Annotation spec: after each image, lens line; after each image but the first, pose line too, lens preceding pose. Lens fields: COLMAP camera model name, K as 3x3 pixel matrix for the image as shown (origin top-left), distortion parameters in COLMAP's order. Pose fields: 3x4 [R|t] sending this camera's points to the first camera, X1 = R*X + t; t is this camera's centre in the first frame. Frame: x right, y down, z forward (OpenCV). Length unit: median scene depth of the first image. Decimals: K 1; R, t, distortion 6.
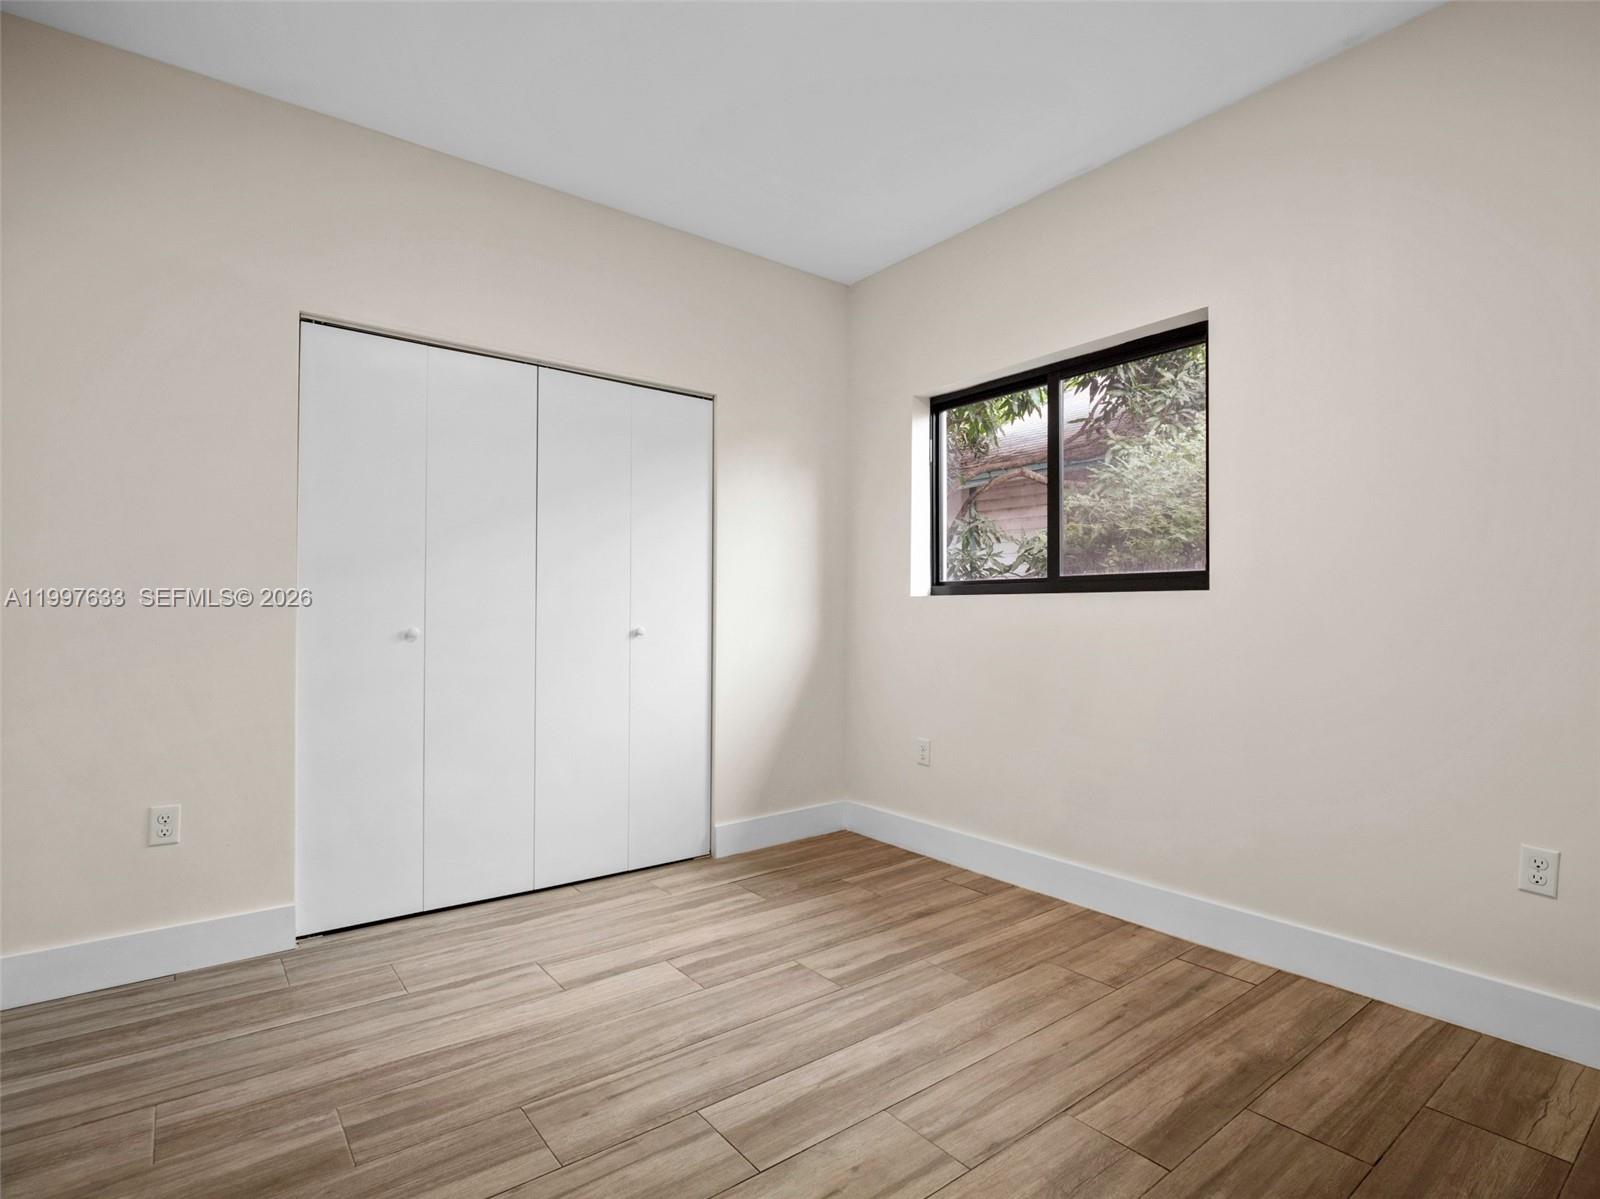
lens RADIAL K [[787.7, 0, 807.2], [0, 787.7, 597.8], [0, 0, 1]] dist [-0.006678, -0.000373]
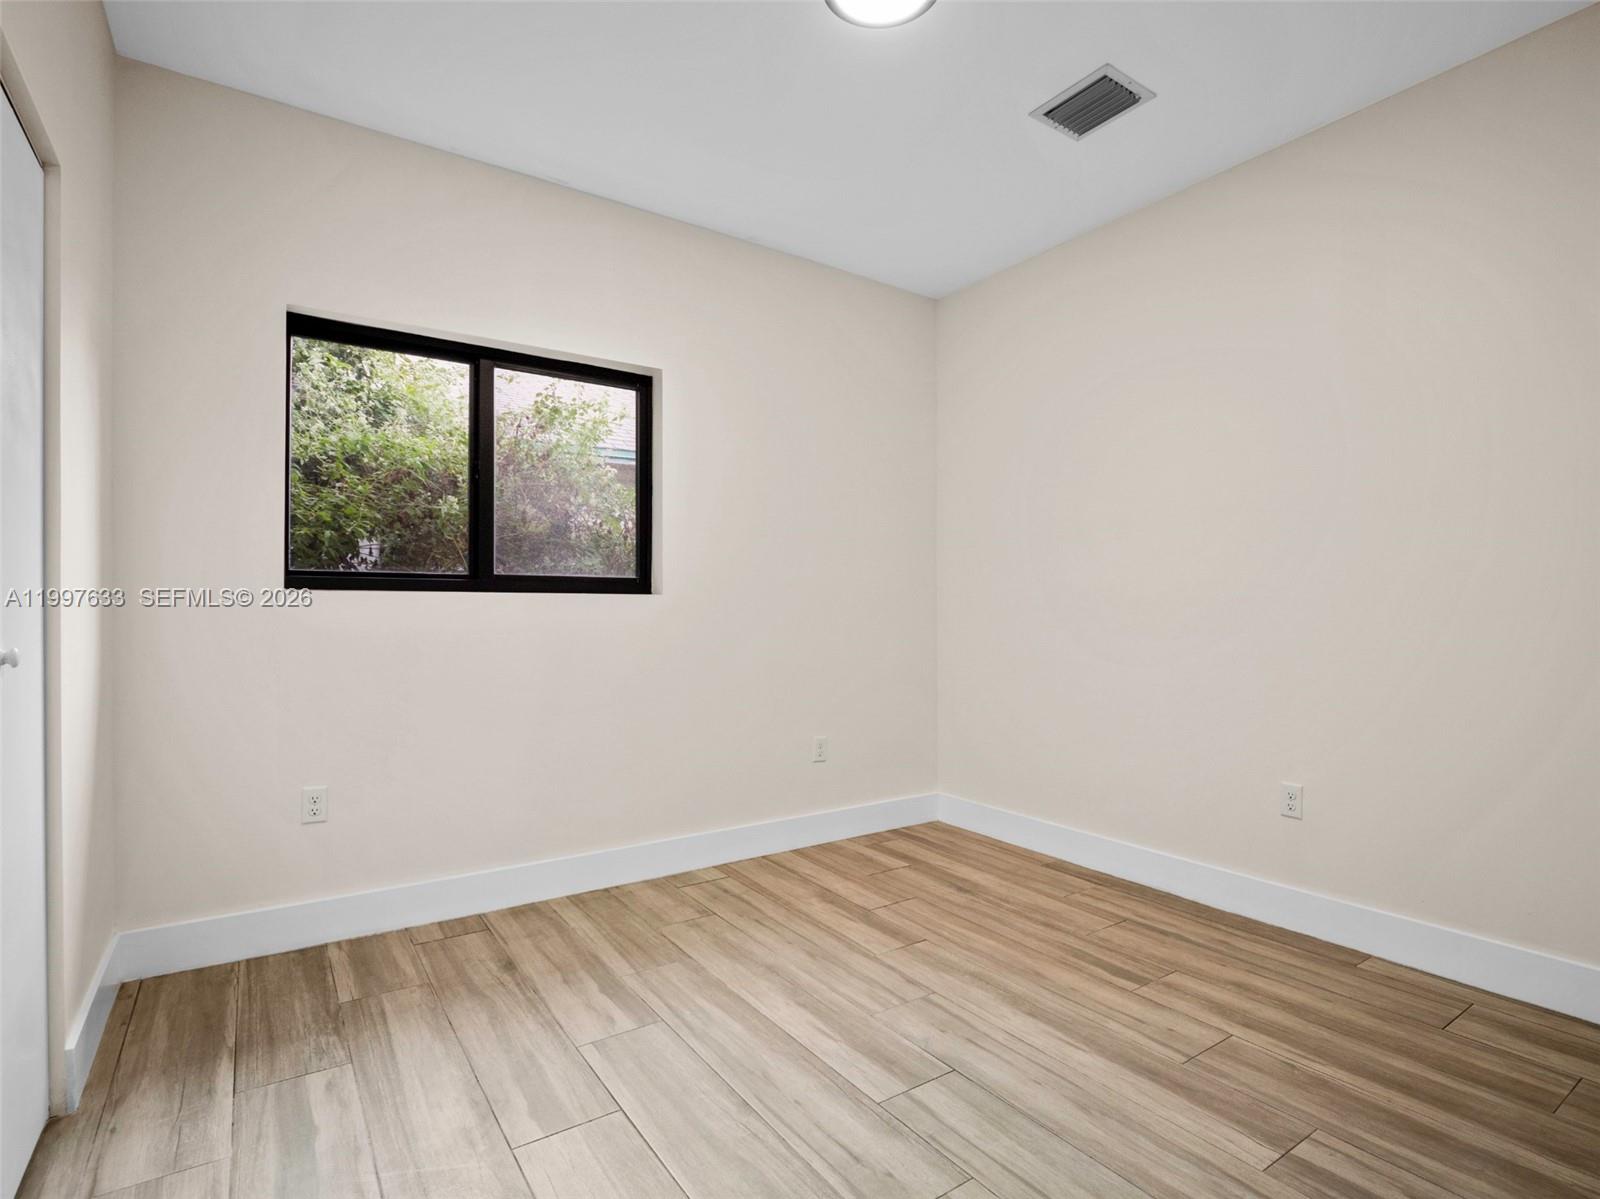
lens RADIAL K [[837.7, 0, 812.1], [0, 837.7, 605.9], [0, 0, 1]] dist [-0.003274, -0.001616]
pose [[0.053386, 0.004827, 0.998562, -0.861938], [-0.021219, 0.999768, -0.003698, 0.007679], [-0.998348, -0.020991, 0.053476, 0.725164]]
